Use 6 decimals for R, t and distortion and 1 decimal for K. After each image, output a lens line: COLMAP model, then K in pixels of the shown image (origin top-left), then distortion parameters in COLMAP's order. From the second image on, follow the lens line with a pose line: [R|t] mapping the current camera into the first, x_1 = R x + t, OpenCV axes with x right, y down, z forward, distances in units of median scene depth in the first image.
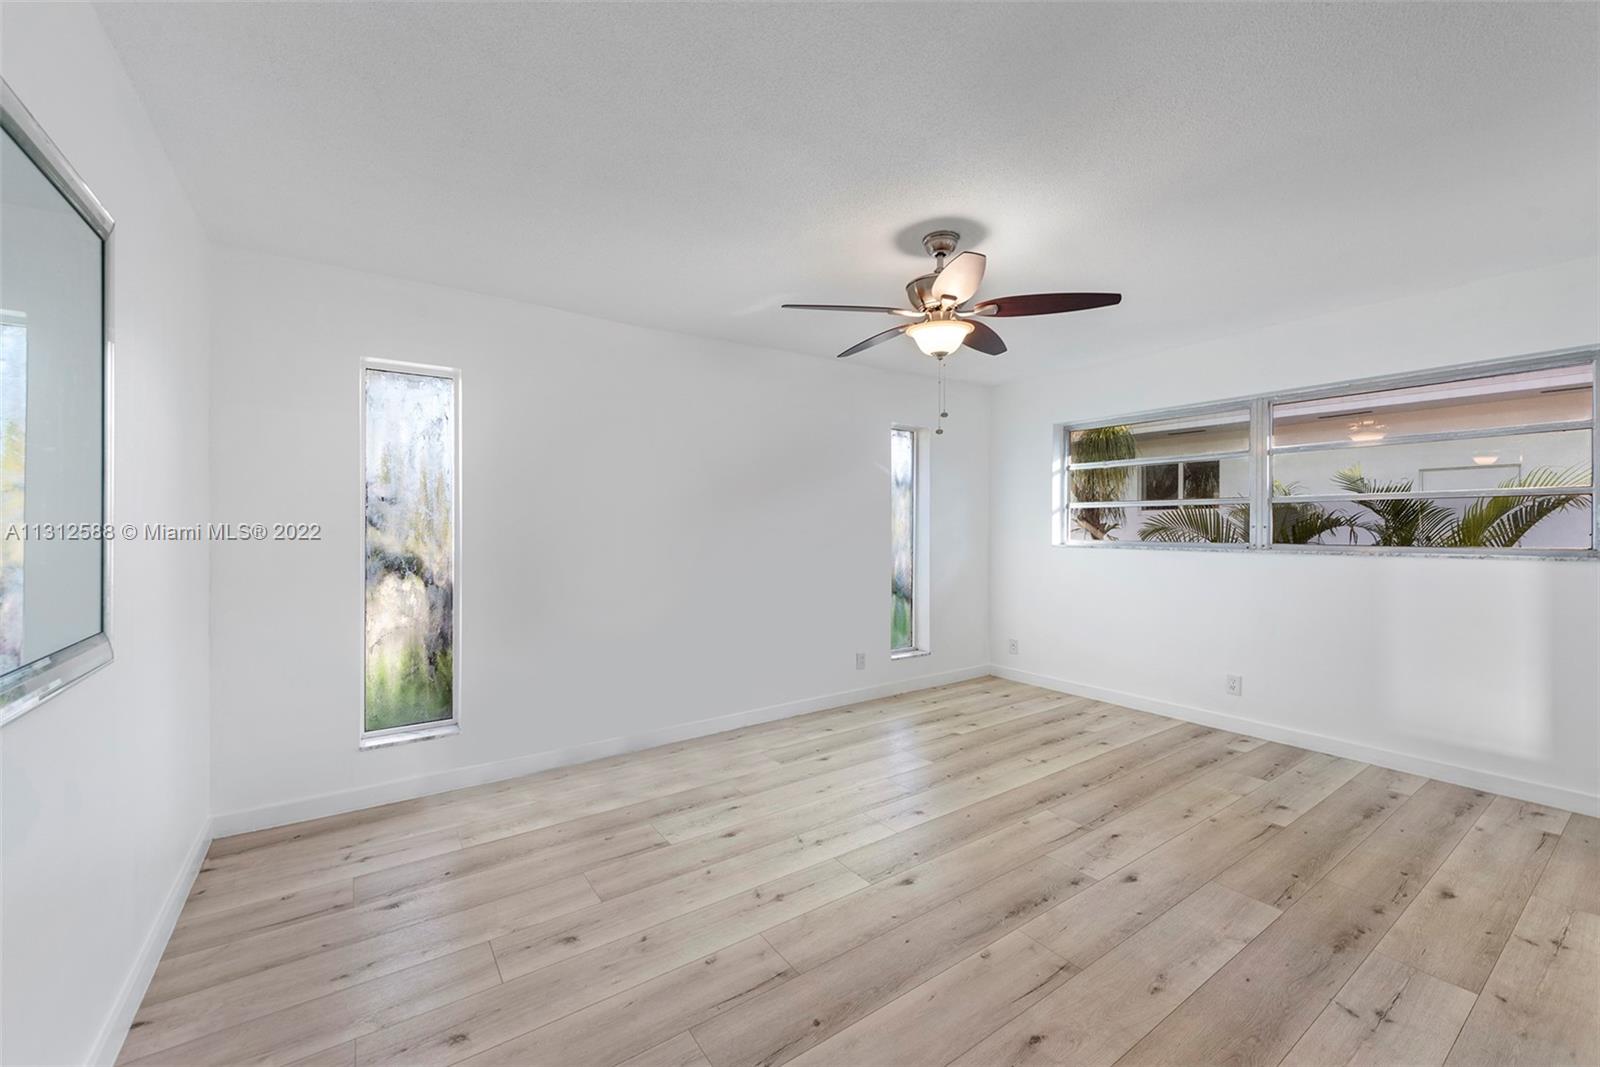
lens RADIAL K [[633.5, 0, 806.0], [0, 633.5, 533.1], [0, 0, 1]] dist [0.018412, -0.003520]
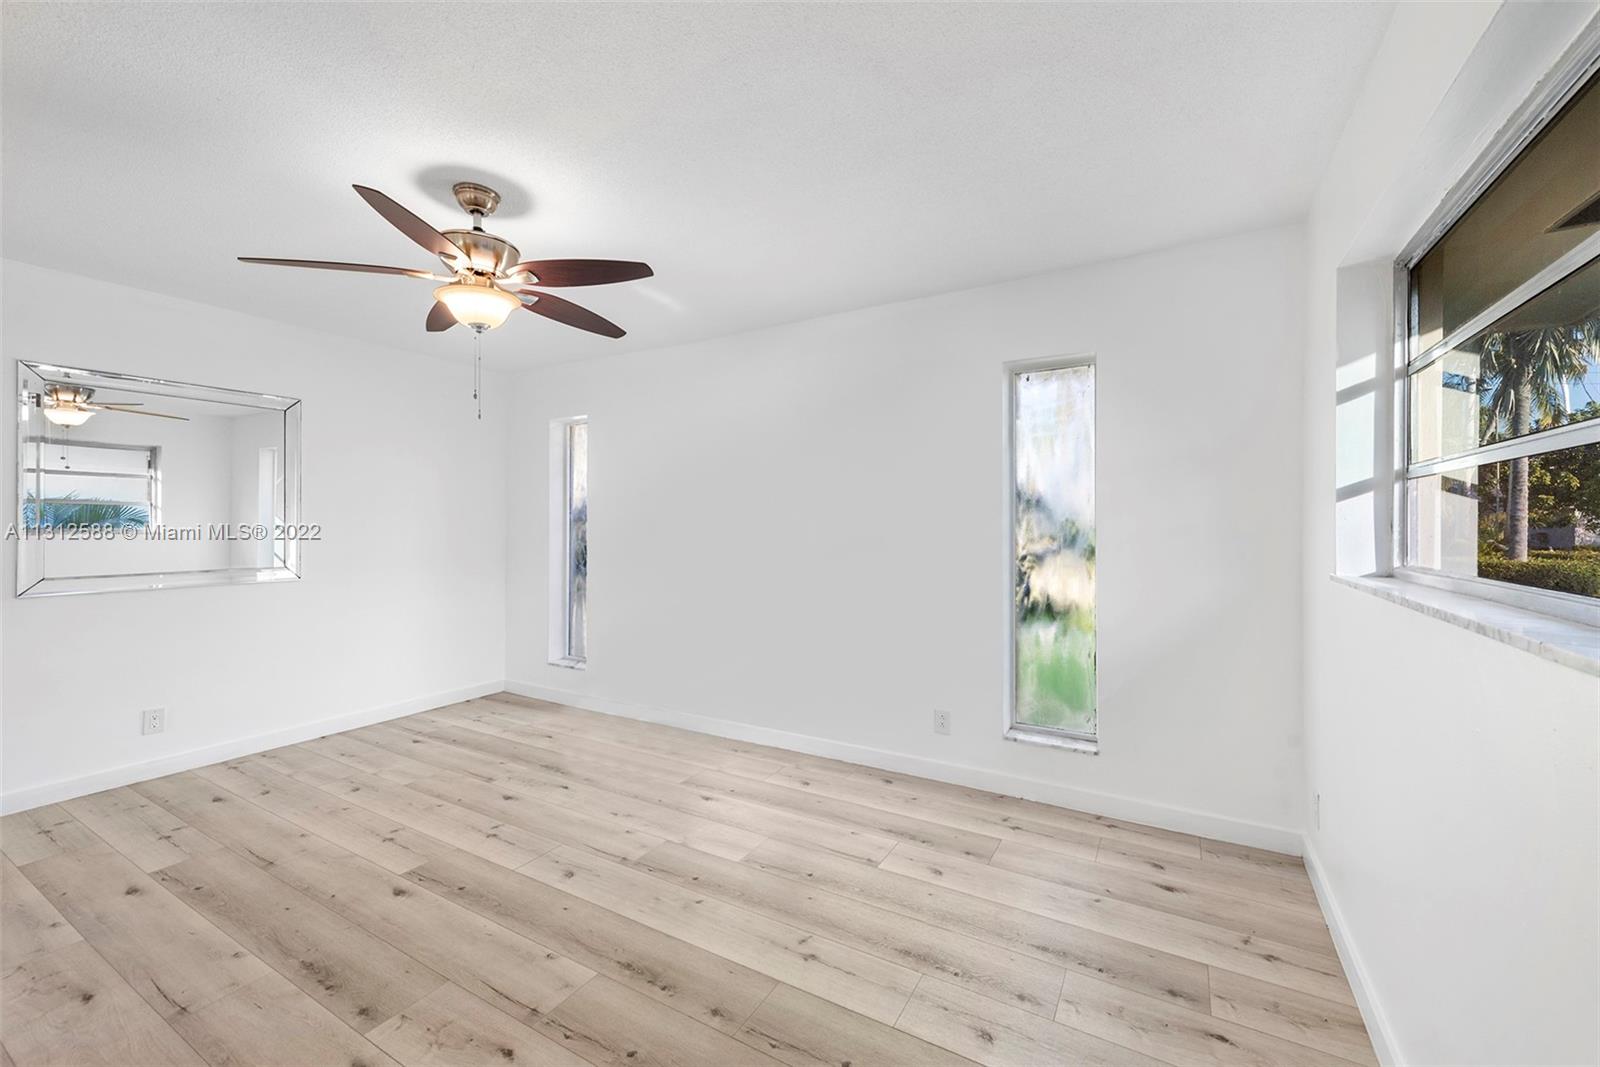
lens RADIAL K [[633.5, 0, 806.0], [0, 633.5, 533.1], [0, 0, 1]] dist [0.018412, -0.003520]
pose [[0.423367, 0.012843, -0.905867, 0.848290], [-0.011750, 0.999893, 0.008685, -0.012118], [0.905882, 0.006967, 0.423472, 0.744173]]
